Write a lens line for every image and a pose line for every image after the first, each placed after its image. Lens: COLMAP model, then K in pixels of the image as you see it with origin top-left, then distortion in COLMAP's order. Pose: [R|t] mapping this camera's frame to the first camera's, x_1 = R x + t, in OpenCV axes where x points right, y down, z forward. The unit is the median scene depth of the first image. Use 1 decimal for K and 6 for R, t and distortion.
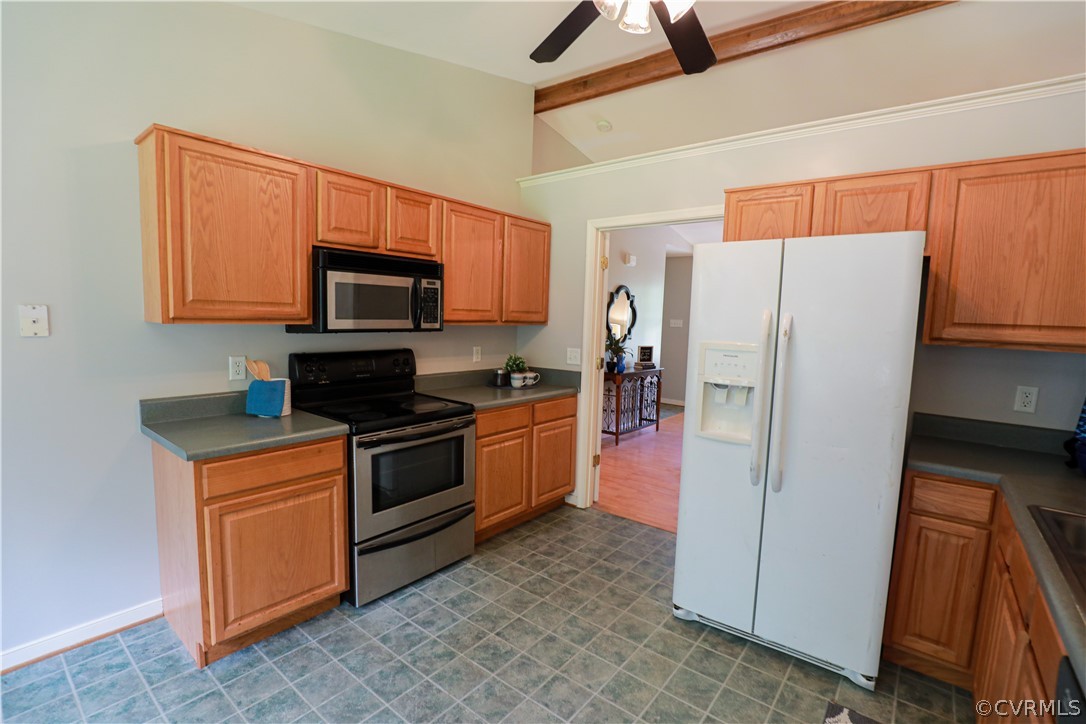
lens RADIAL K [[497.9, 0, 543.8], [0, 497.9, 364.4], [0, 0, 1]] dist [-0.038269, 0.007096]
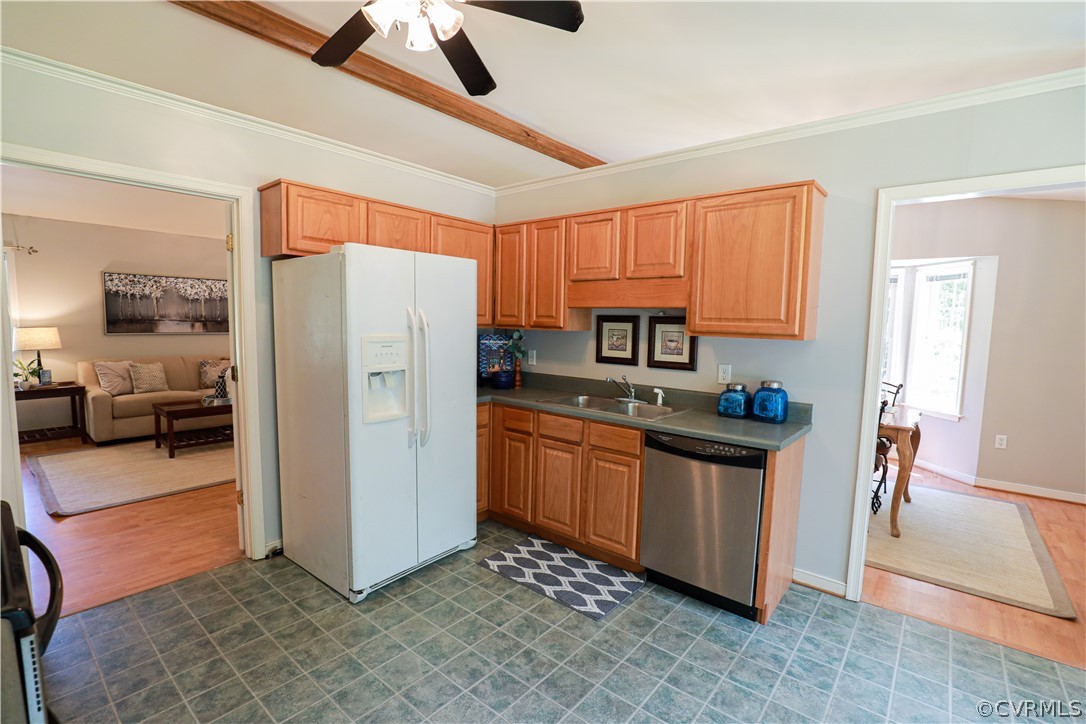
lens RADIAL K [[497.9, 0, 541.7], [0, 497.9, 364.9], [0, 0, 1]] dist [-0.038269, 0.007096]
pose [[0.022187, -0.122100, 0.992270, -0.774933], [0.079101, 0.989617, 0.120005, -0.085515], [-0.996620, 0.075827, 0.031615, 0.609919]]
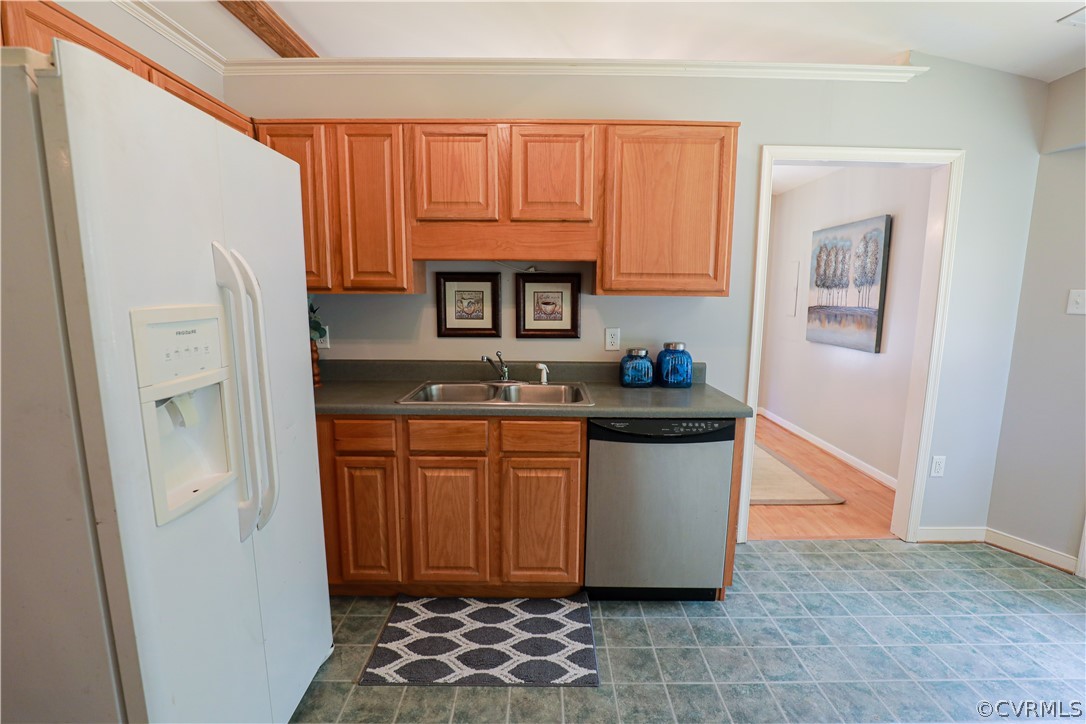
lens RADIAL K [[497.9, 0, 543.9], [0, 497.9, 364.9], [0, 0, 1]] dist [-0.038269, 0.007096]
pose [[-0.627042, -0.148797, 0.764642, -0.223124], [0.050103, 0.971851, 0.230206, -0.081110], [-0.777373, 0.182660, -0.601936, 1.027931]]
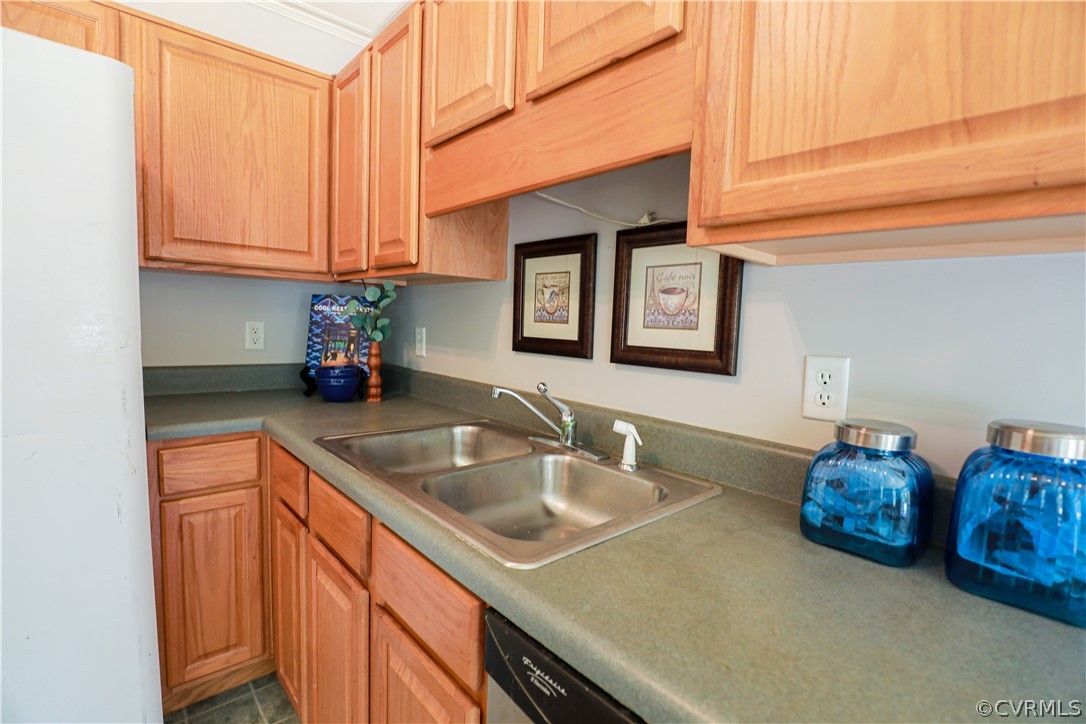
lens RADIAL K [[497.9, 0, 543.4], [0, 497.9, 366.7], [0, 0, 1]] dist [-0.038269, 0.007096]
pose [[0.155039, -0.116895, 0.980968, 0.163107], [0.065993, 0.991982, 0.107778, 0.067865], [-0.985702, 0.048027, 0.161511, 0.315155]]
